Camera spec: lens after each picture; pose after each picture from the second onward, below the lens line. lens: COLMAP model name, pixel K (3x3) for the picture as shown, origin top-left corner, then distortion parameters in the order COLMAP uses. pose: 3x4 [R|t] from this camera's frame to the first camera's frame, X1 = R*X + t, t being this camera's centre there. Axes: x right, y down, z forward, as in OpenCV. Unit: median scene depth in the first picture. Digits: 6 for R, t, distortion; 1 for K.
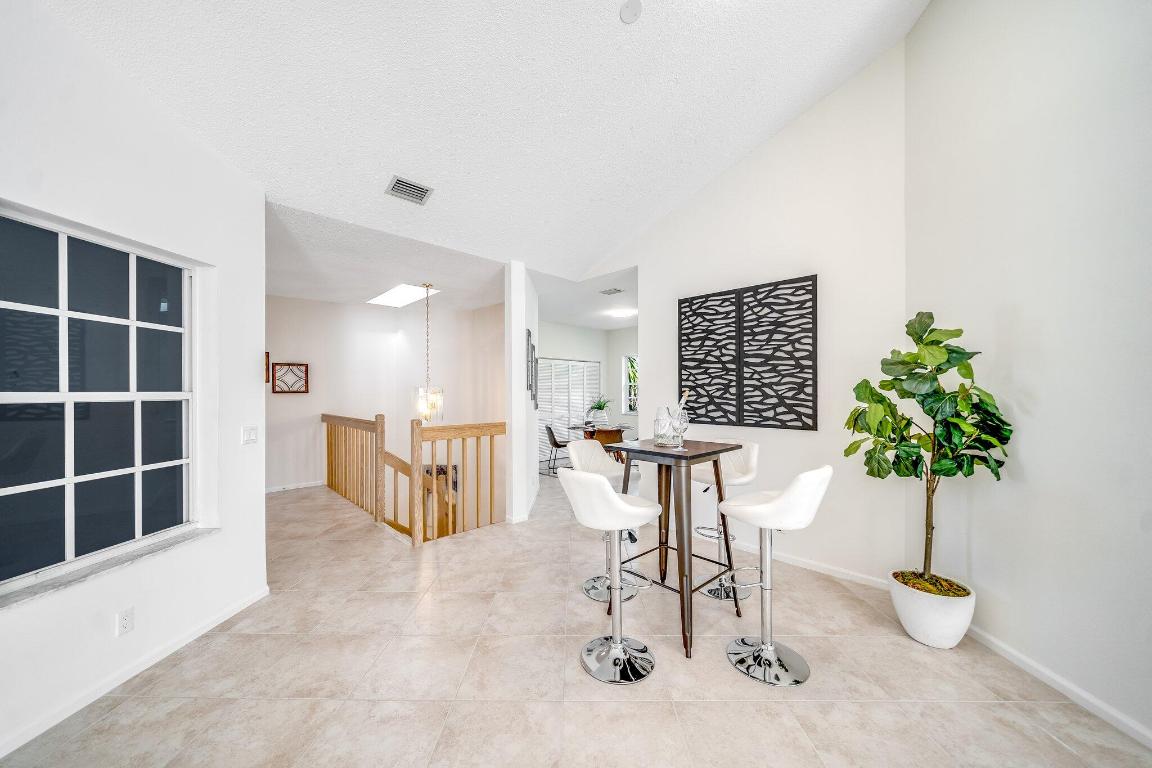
lens RADIAL K [[409.8, 0, 573.6], [0, 409.8, 390.4], [0, 0, 1]] dist [0.000745, 0.000098]
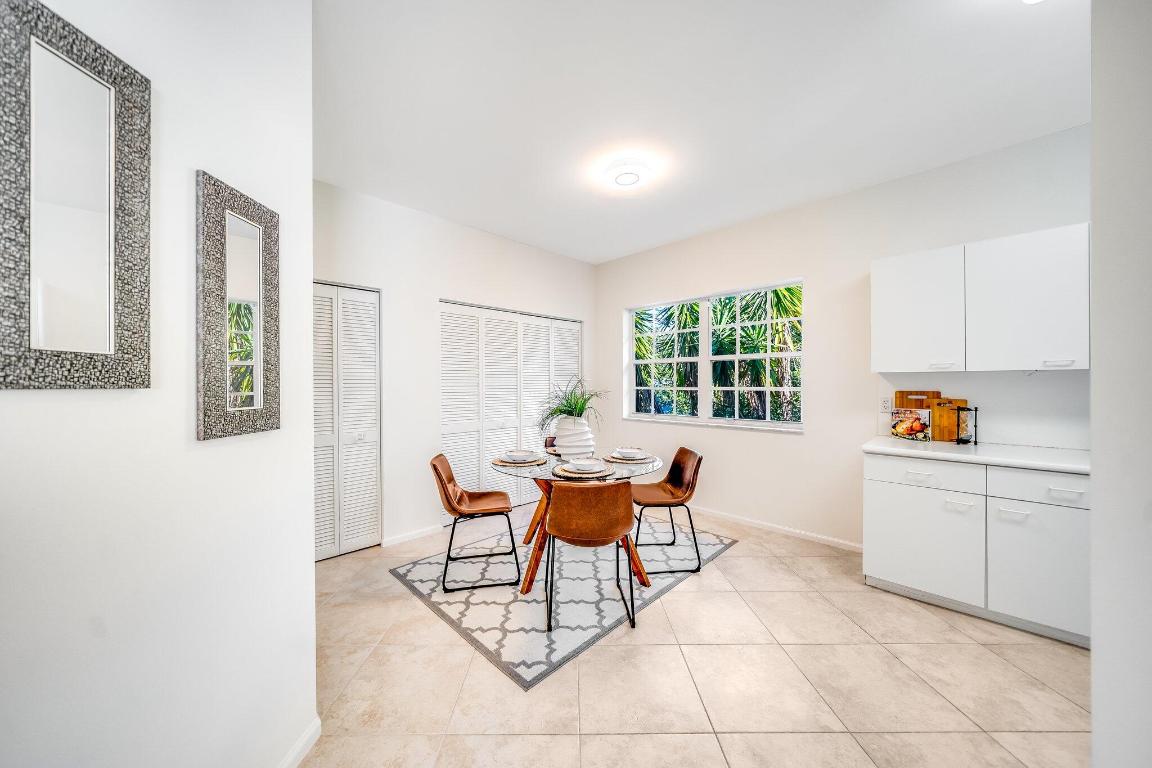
lens RADIAL K [[401.0, 0, 576.0], [0, 401.0, 384.0], [0, 0, 1]] dist [0.000799, 0.000105]
pose [[0.999930, -0.001497, 0.011764, 0.122010], [0.001491, 0.999999, 0.000478, 0.029343], [-0.011765, -0.000461, 0.999931, 1.167317]]
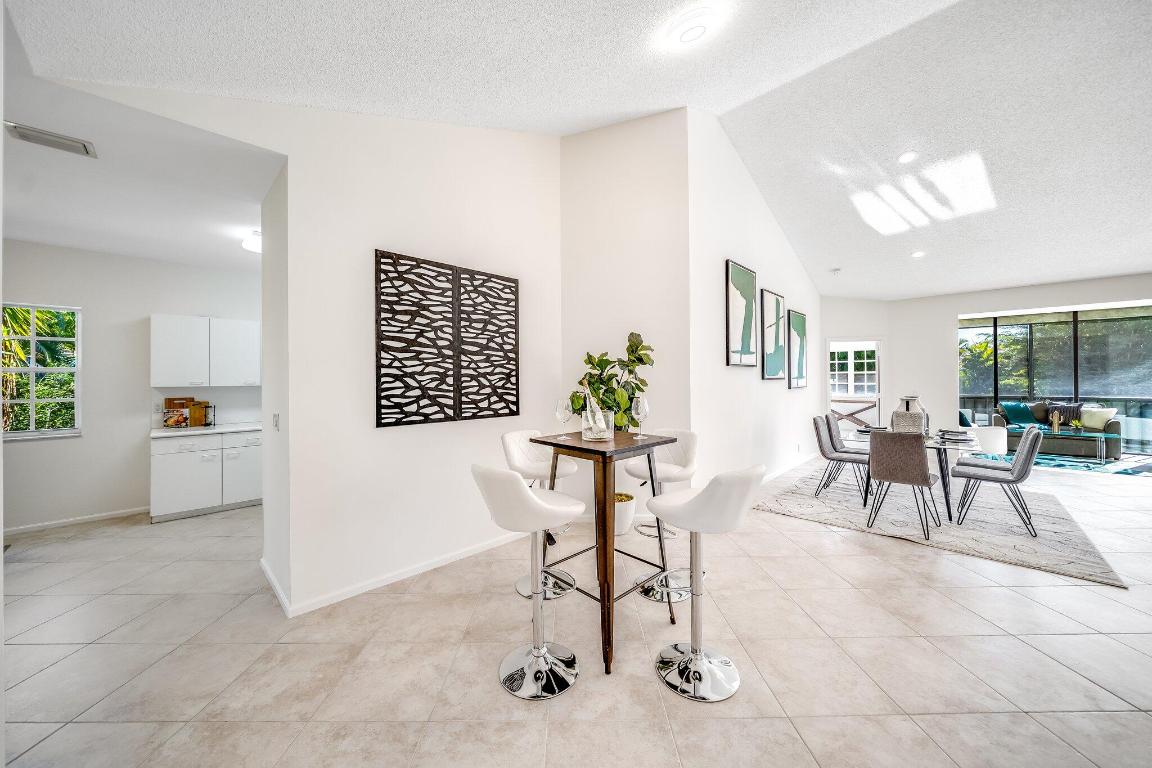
lens RADIAL K [[406.8, 0, 569.3], [0, 406.8, 380.5], [0, 0, 1]] dist [0.000705, -0.002362]
pose [[-0.010961, 0.001591, 0.999939, -0.471035], [0.008336, 0.999964, -0.001500, 0.003354], [-0.999905, 0.008319, -0.010973, 0.745390]]
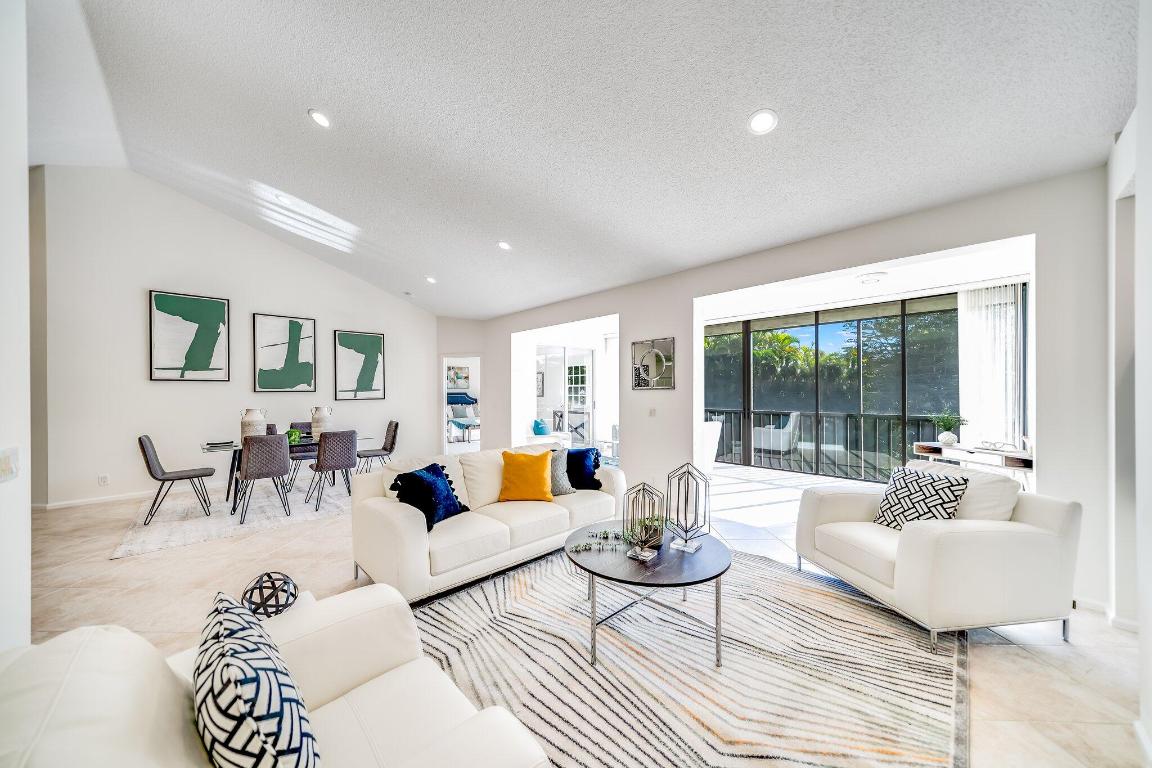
lens RADIAL K [[398.5, 0, 573.8], [0, 398.5, 391.4], [0, 0, 1]] dist [0.001100, 0.000279]
pose [[0.006463, -0.000537, 0.999979, -0.656555], [0.003061, 0.999995, 0.000517, 0.002715], [-0.999974, 0.003058, 0.006465, -1.271176]]
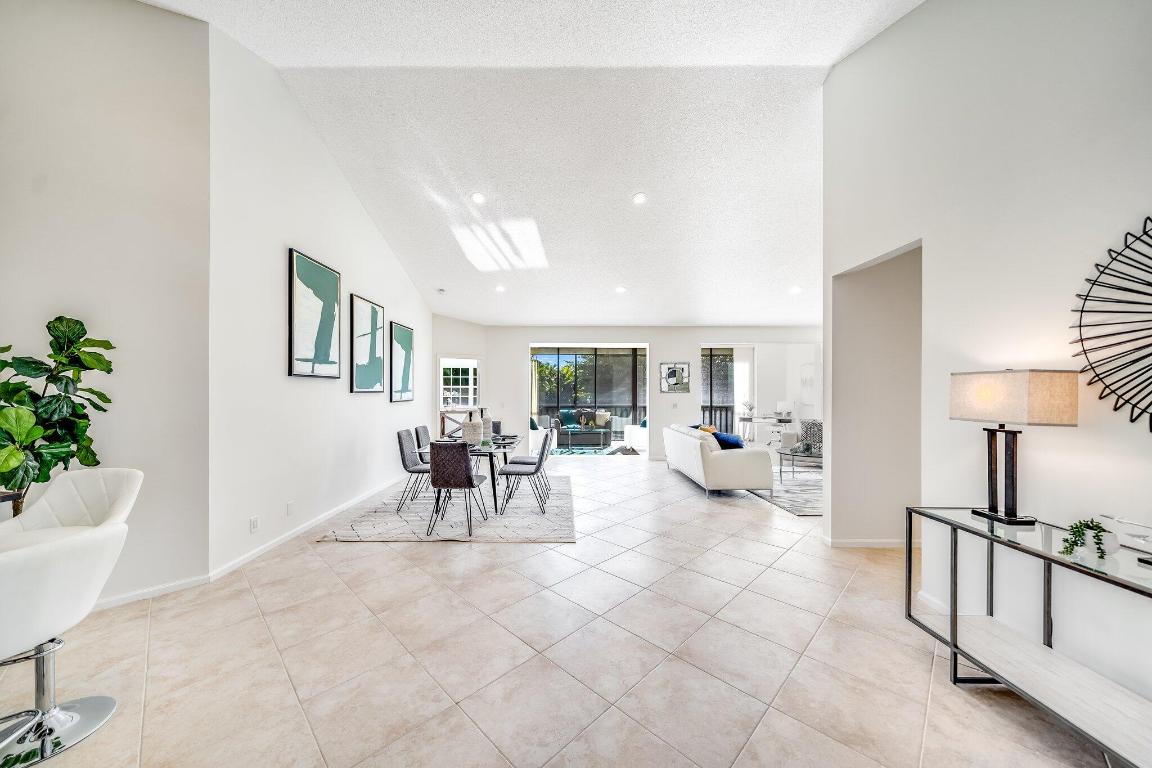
lens RADIAL K [[398.5, 0, 573.8], [0, 398.5, 391.4], [0, 0, 1]] dist [0.001100, 0.000279]
pose [[-0.725658, -0.002187, 0.688052, -0.456028], [-0.003660, 0.999993, -0.000680, -0.002600], [-0.688046, -0.003012, -0.725661, 0.486881]]
